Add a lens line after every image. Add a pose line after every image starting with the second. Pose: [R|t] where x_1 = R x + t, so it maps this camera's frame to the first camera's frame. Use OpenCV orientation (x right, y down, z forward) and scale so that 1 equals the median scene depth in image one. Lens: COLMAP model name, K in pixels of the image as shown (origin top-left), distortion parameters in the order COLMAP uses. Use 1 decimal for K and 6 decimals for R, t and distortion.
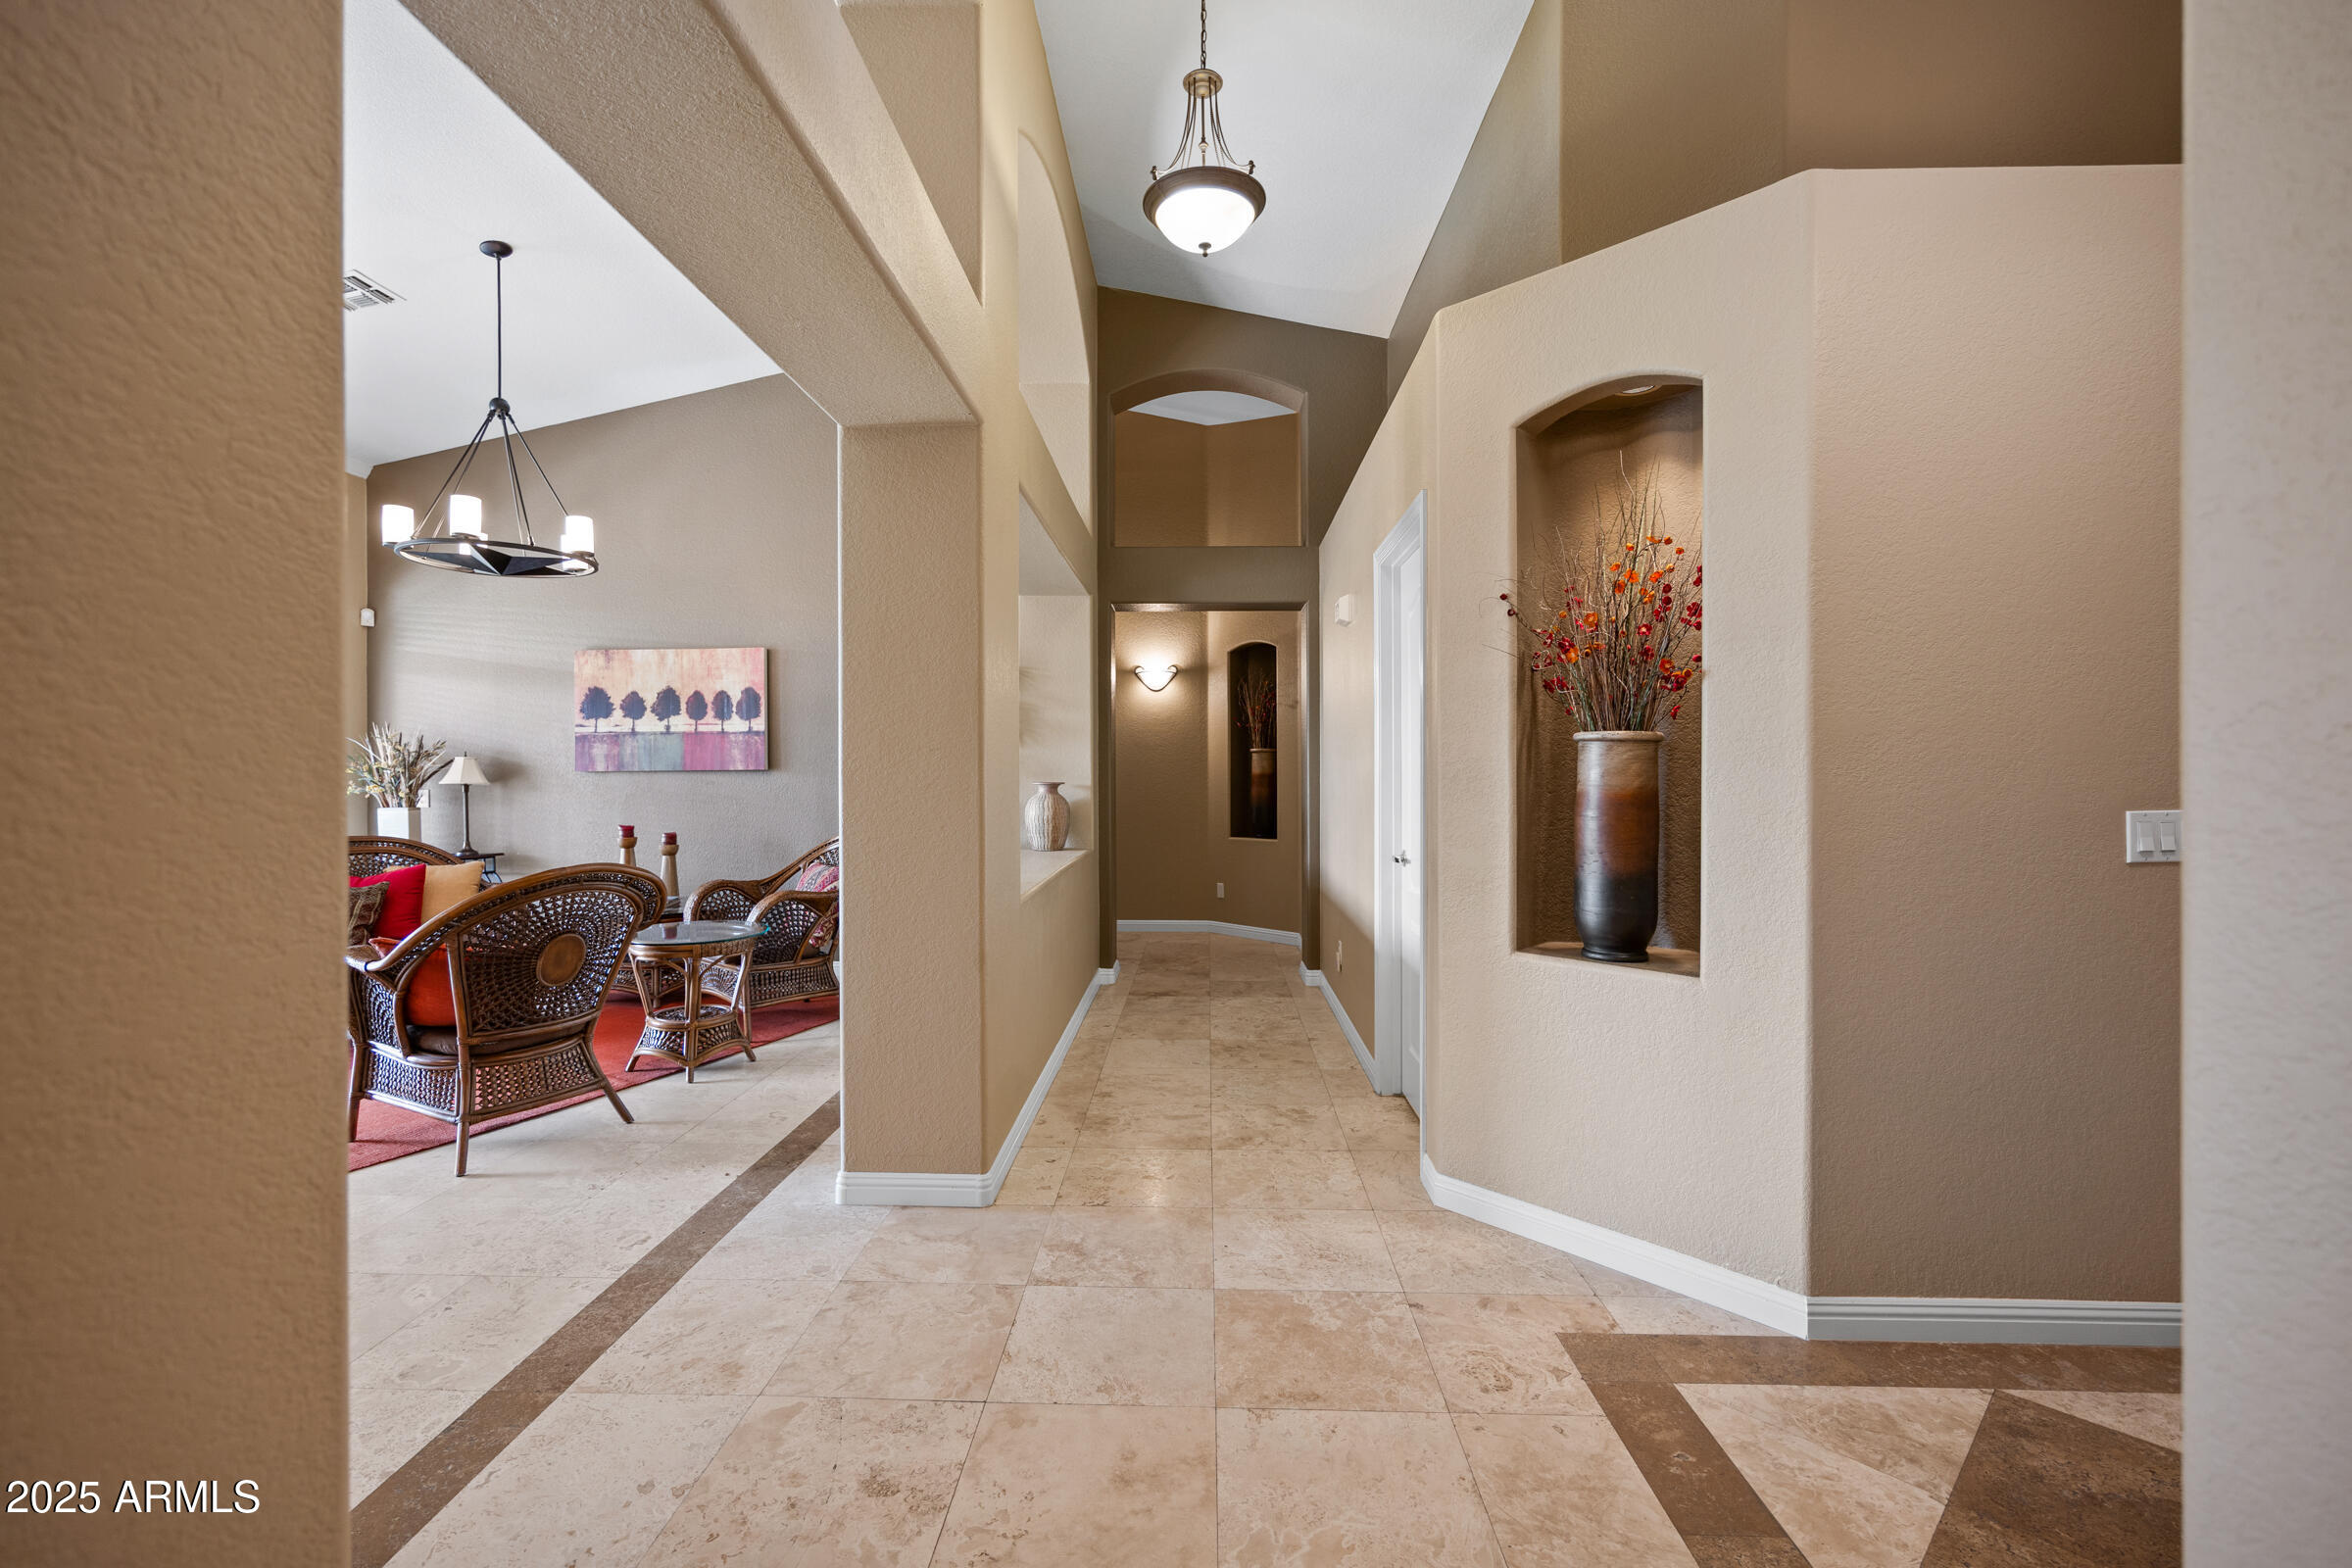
lens RADIAL K [[1018.8, 0, 1165.6], [0, 1018.8, 775.8], [0, 0, 1]] dist [0.002711, 0.000674]
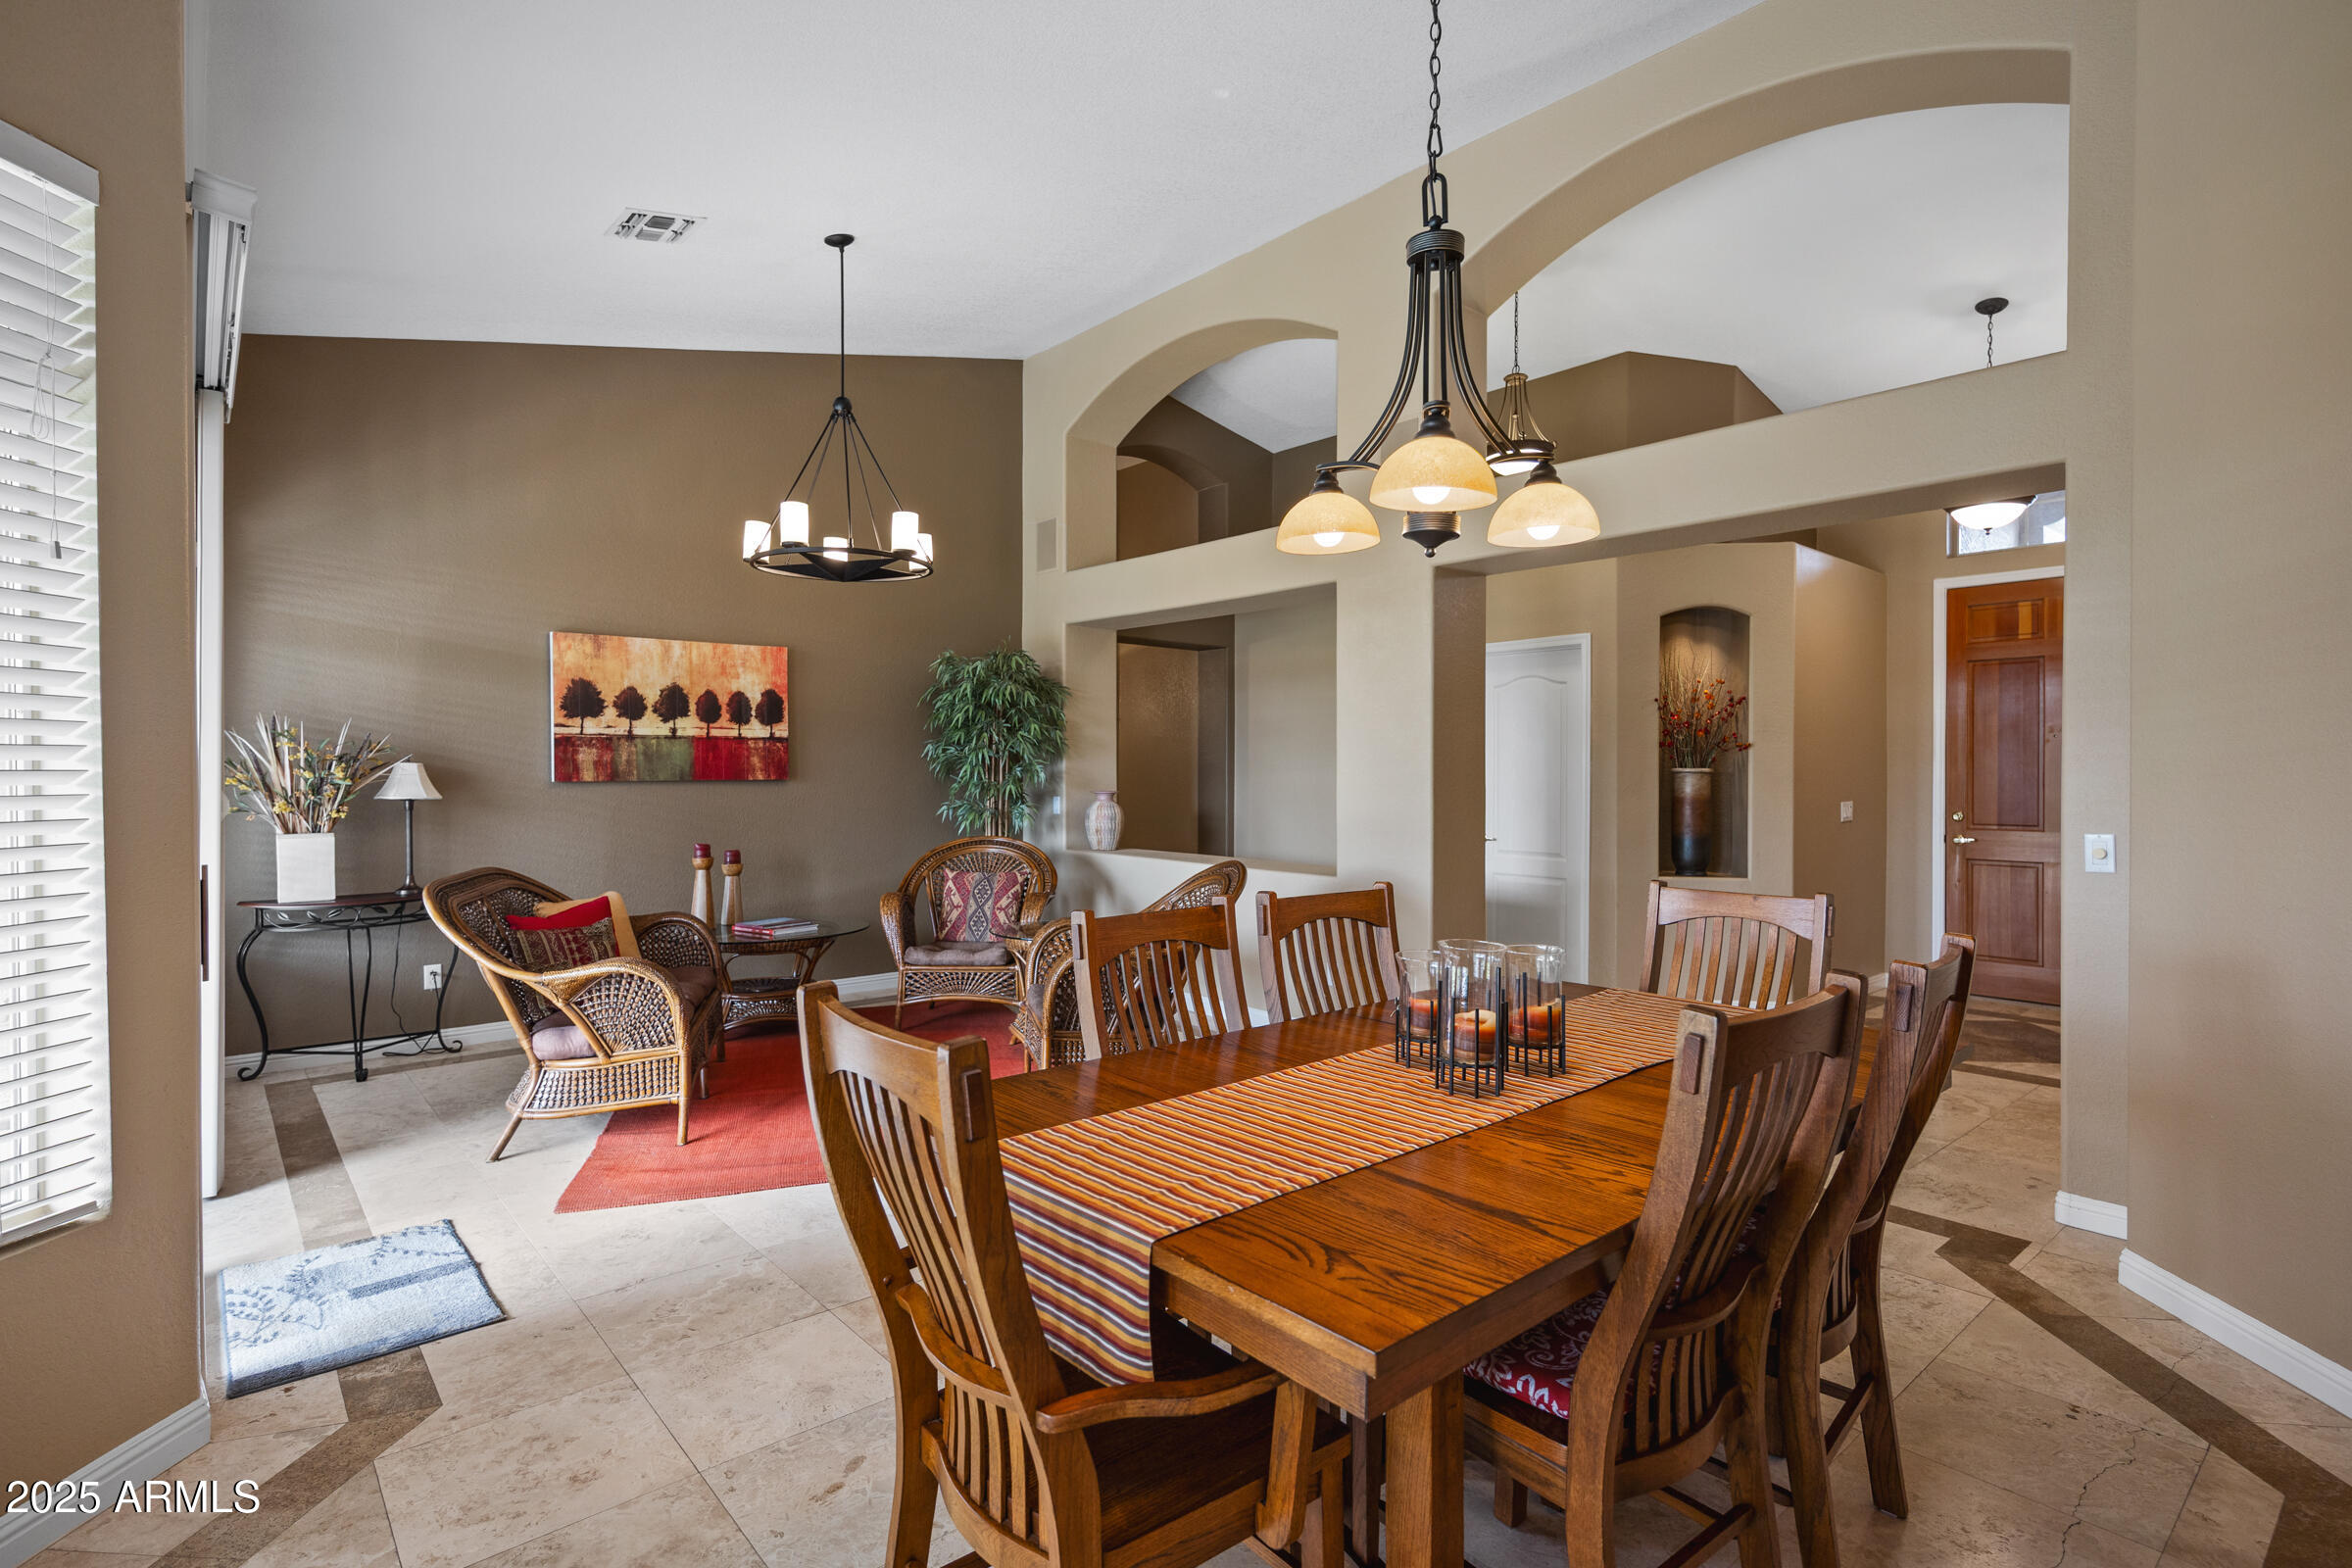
lens RADIAL K [[1162.9, 0, 1175.7], [0, 1162.9, 780.1], [0, 0, 1]] dist [-0.009686, -0.000166]
pose [[0.734483, -0.001532, 0.678625, -1.965972], [-0.003146, 0.999979, 0.005662, -0.028828], [-0.678619, -0.006293, 0.734463, -0.035527]]
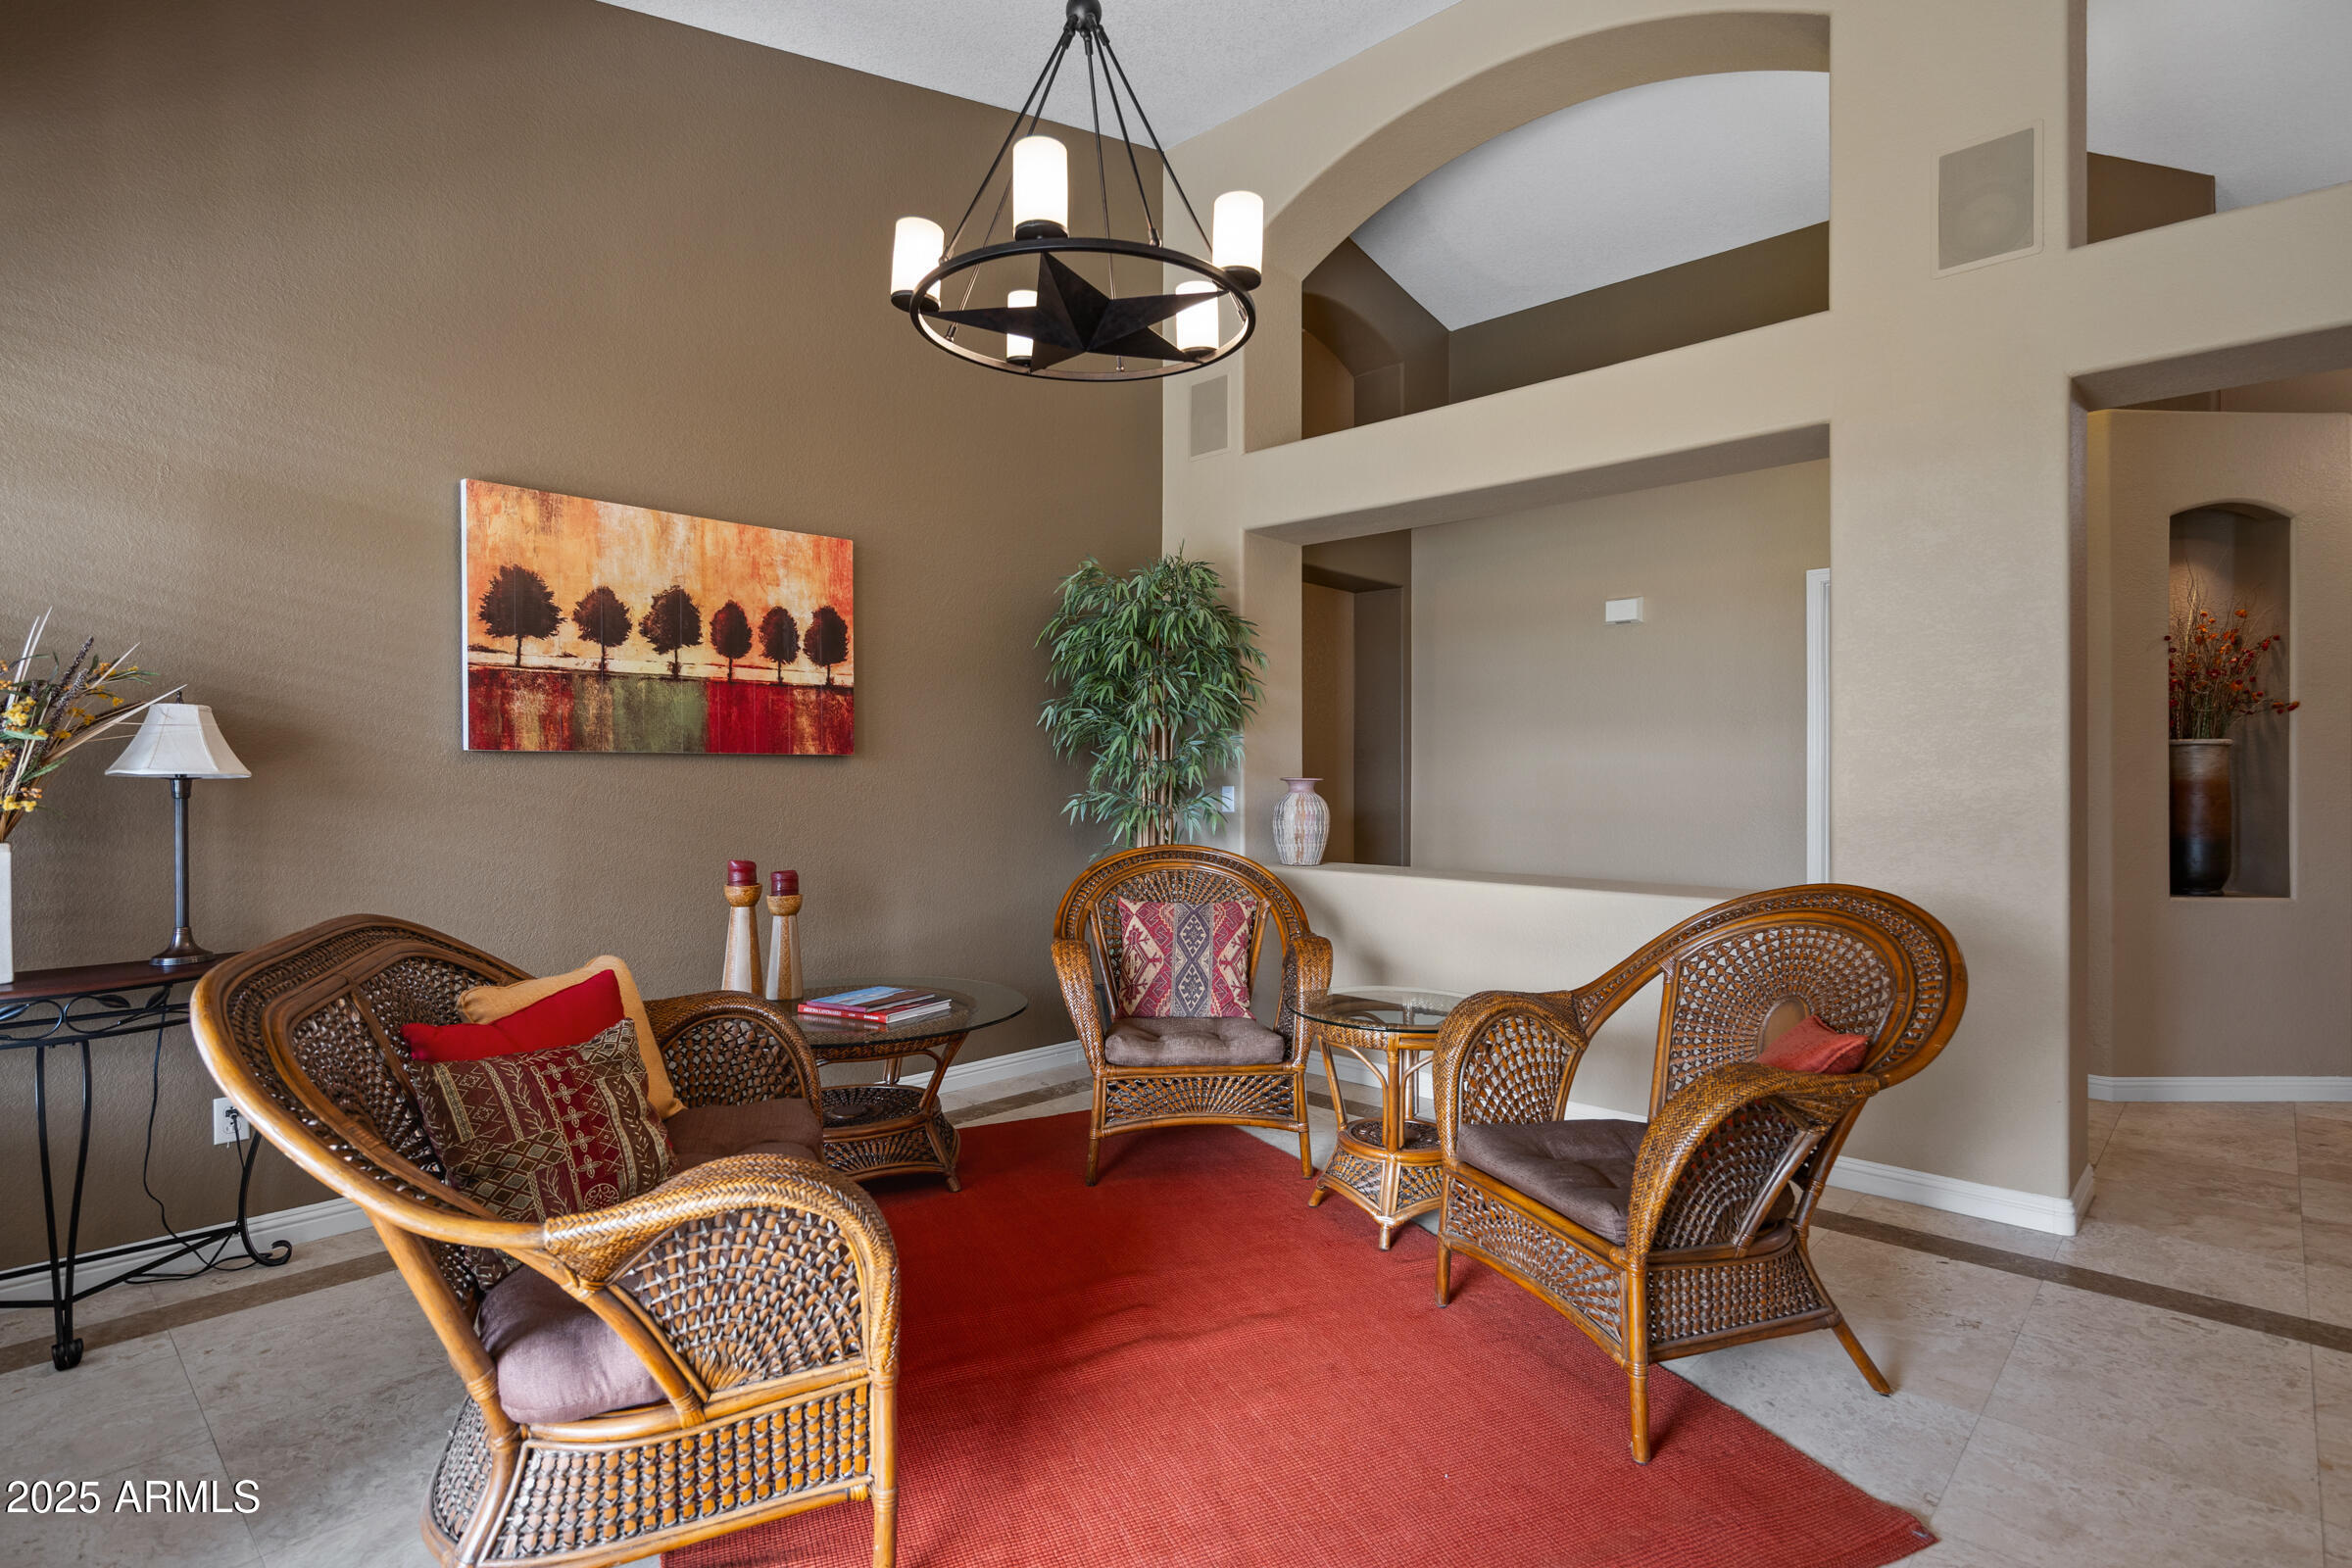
lens RADIAL K [[1162.9, 0, 1160.9], [0, 1162.9, 785.3], [0, 0, 1]] dist [-0.009686, -0.000166]
pose [[0.663820, 0.002000, 0.747890, -1.769082], [-0.001668, 0.999998, -0.001193, 0.026719], [-0.747891, -0.000455, 0.663822, 1.012021]]
